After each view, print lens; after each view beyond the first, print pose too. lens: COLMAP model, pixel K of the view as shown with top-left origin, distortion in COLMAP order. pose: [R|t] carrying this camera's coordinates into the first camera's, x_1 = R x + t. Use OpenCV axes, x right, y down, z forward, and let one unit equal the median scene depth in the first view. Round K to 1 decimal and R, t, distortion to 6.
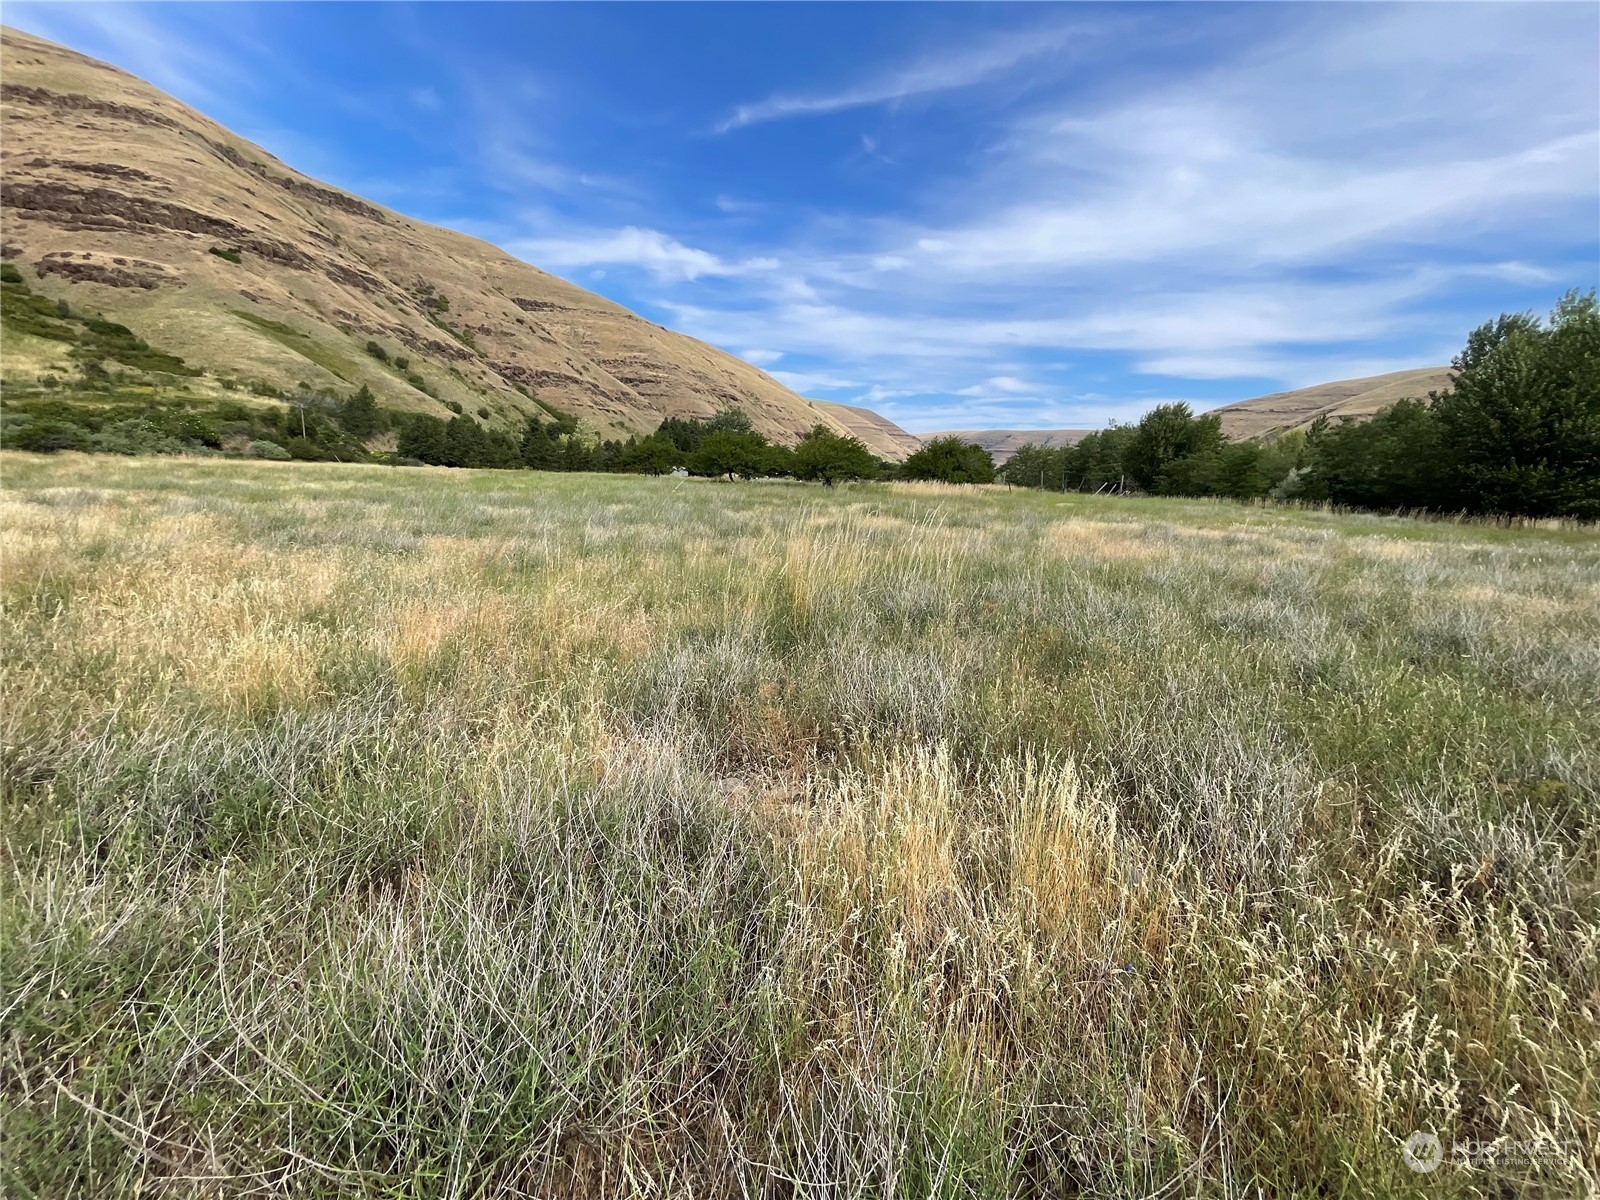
lens RADIAL K [[639.3, 0, 803.0], [0, 639.3, 604.7], [0, 0, 1]] dist [-0.010515, -0.001951]
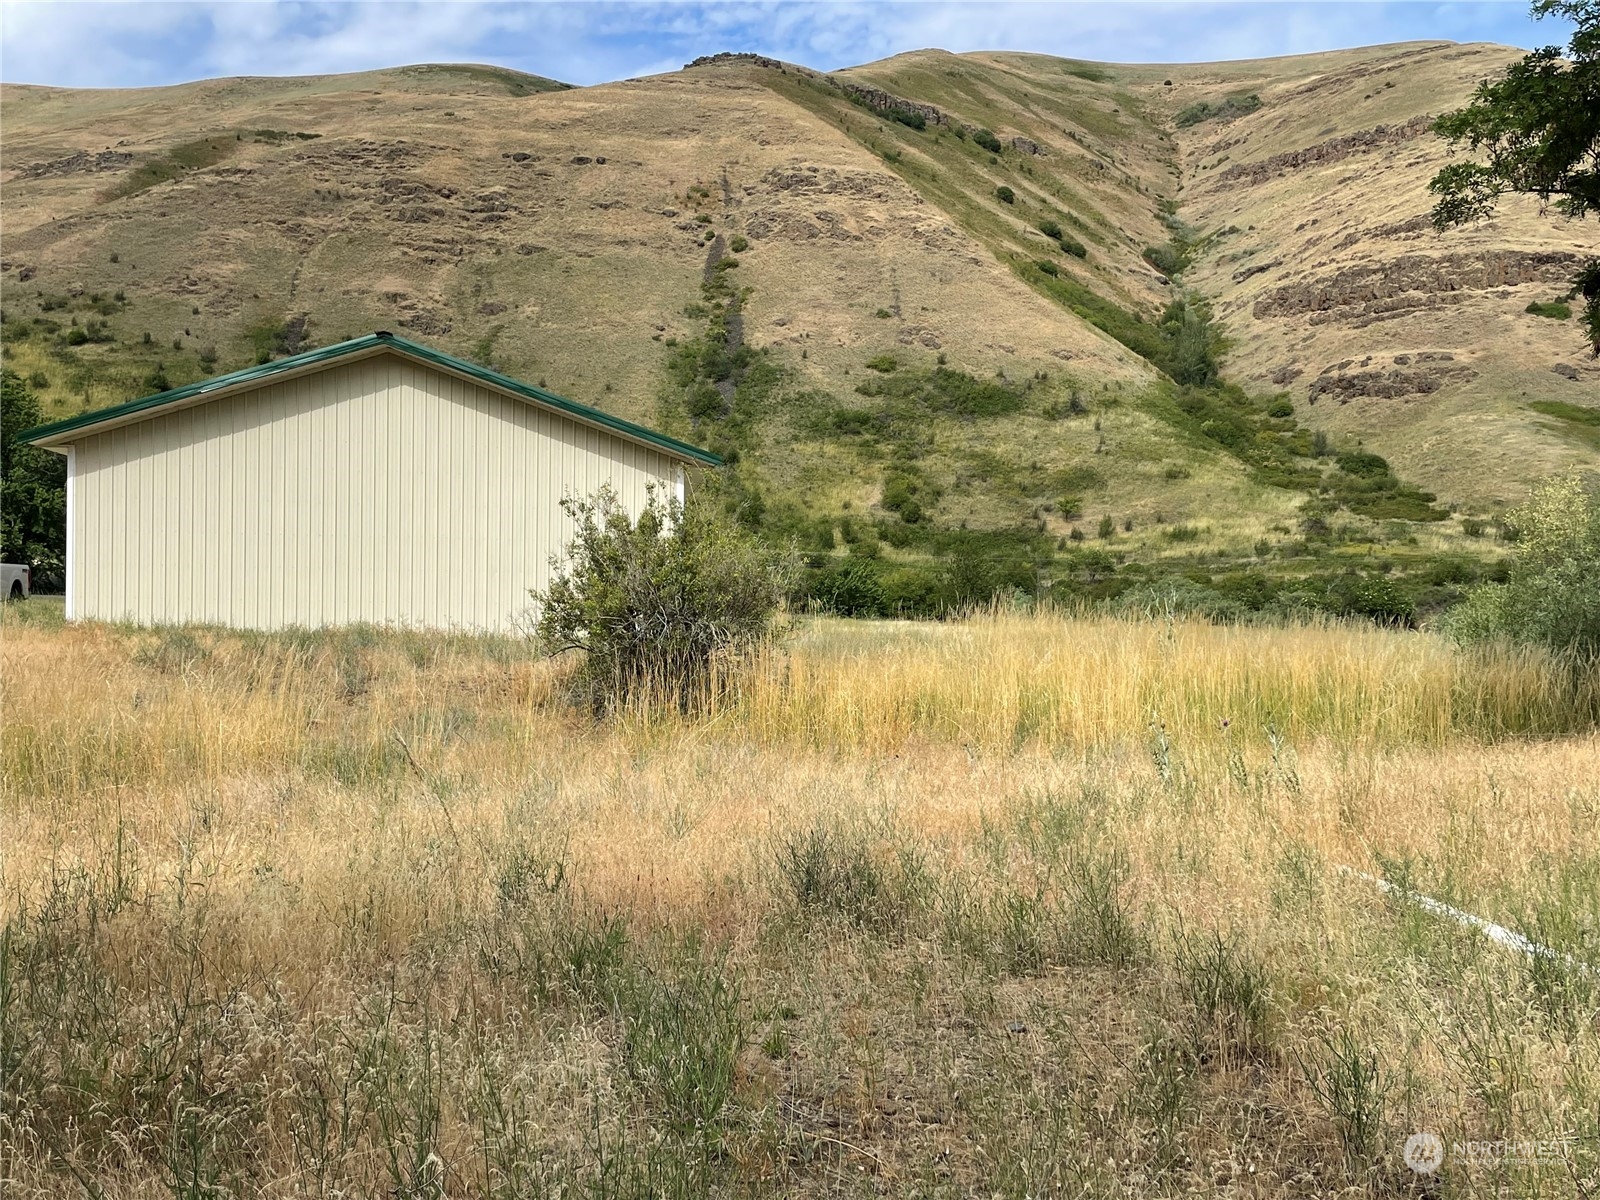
lens RADIAL K [[1540.9, 0, 796.8], [0, 1540.9, 598.3], [0, 0, 1]] dist [0.135230, 0.000000]
pose [[0.348607, -0.052285, -0.935810, 0.250960], [-0.188687, 0.974086, -0.124713, 0.032482], [0.918080, 0.220050, 0.329707, -0.093292]]
